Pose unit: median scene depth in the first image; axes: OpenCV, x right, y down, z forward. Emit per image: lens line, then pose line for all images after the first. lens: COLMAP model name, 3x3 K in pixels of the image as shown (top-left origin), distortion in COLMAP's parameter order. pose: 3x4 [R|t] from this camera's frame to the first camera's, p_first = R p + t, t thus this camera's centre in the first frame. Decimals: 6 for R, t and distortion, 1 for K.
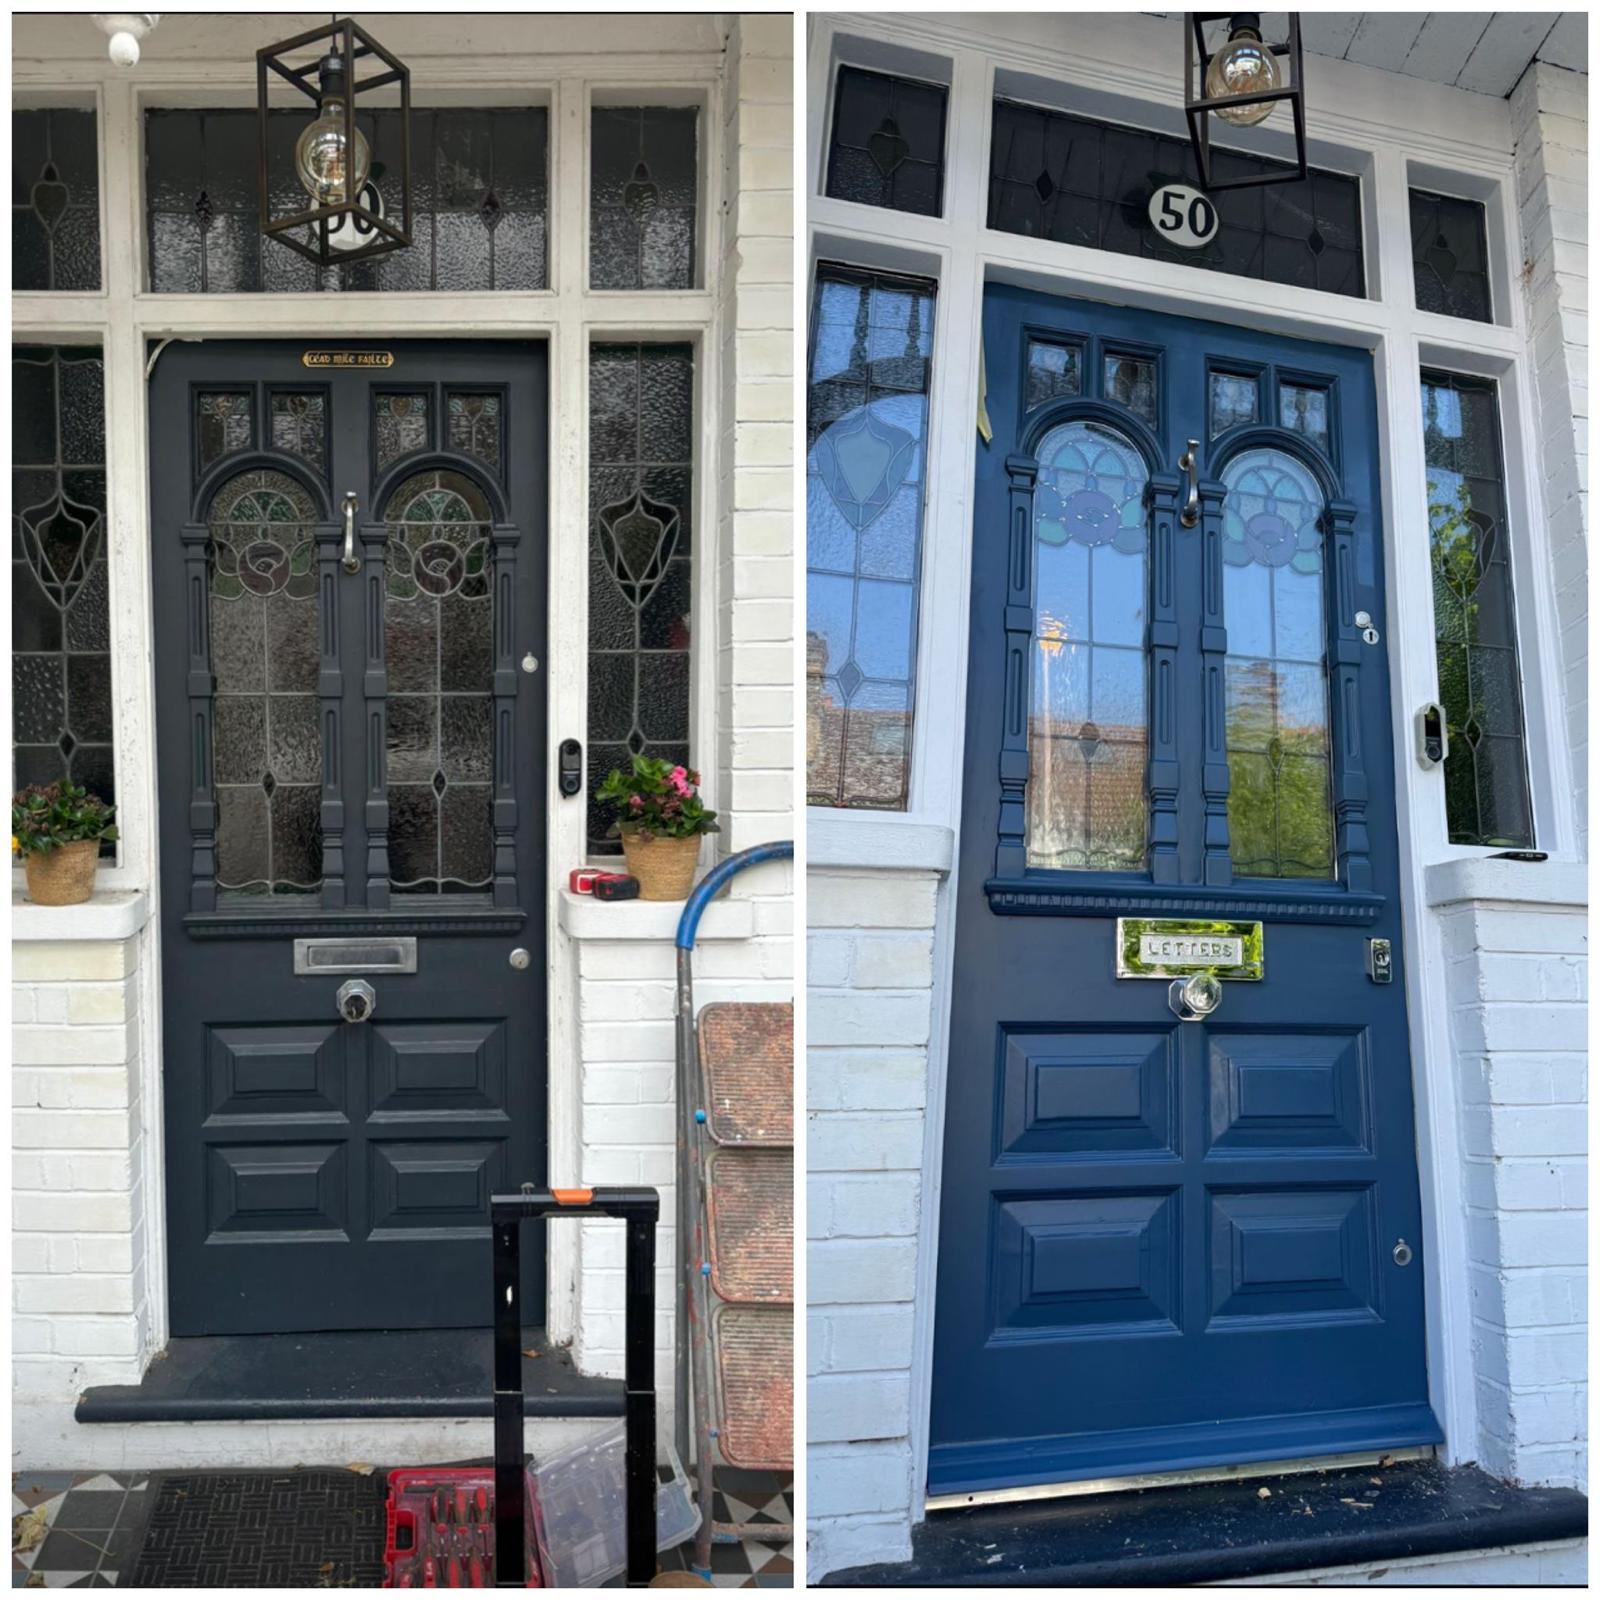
lens RADIAL K [[9147.8, 0, 800.0], [0, 9147.8, 800.0], [0, 0, 1]] dist [0.353981, -11.121946]
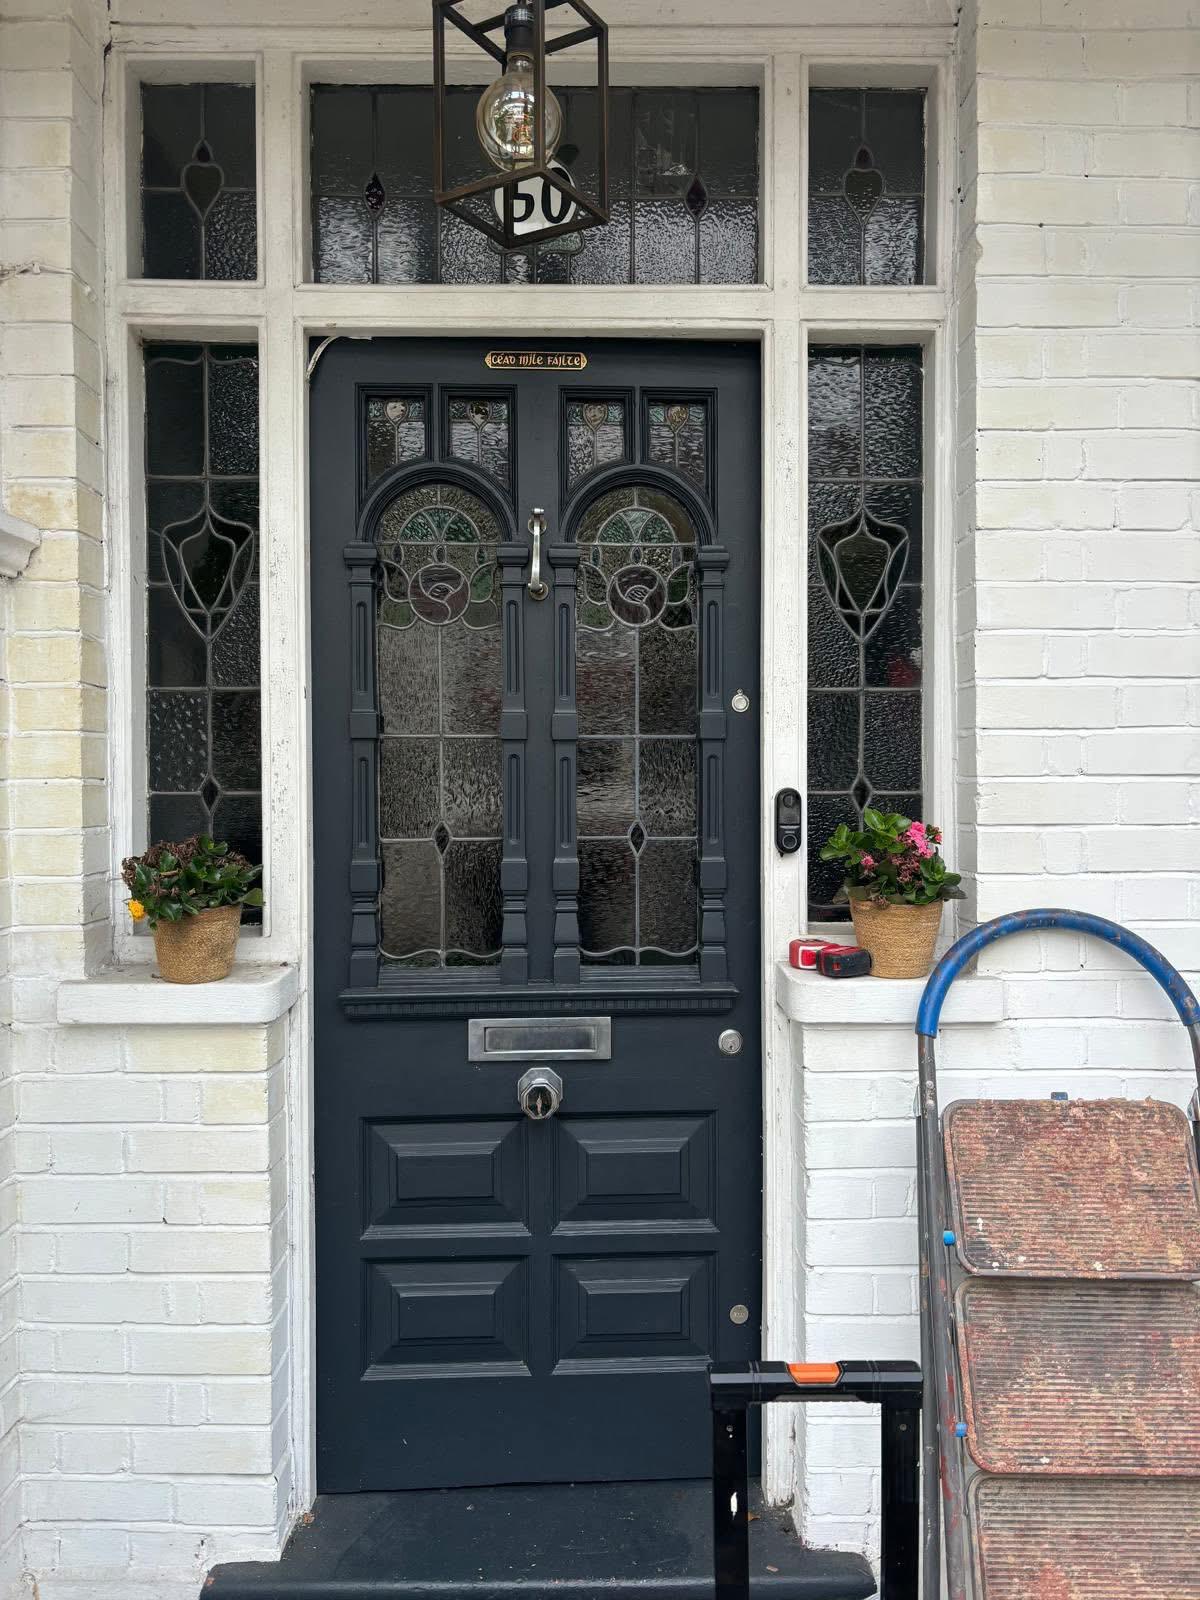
lens RADIAL K [[1232.3, 0, 599.1], [0, 1232.3, 823.9], [0, 0, 1]] dist [0.005731, -0.001498]
pose [[0.999527, 0.004535, -0.030407, -0.039484], [-0.004248, 0.999946, 0.009500, -0.004402], [0.030448, -0.009367, 0.999492, 0.882917]]
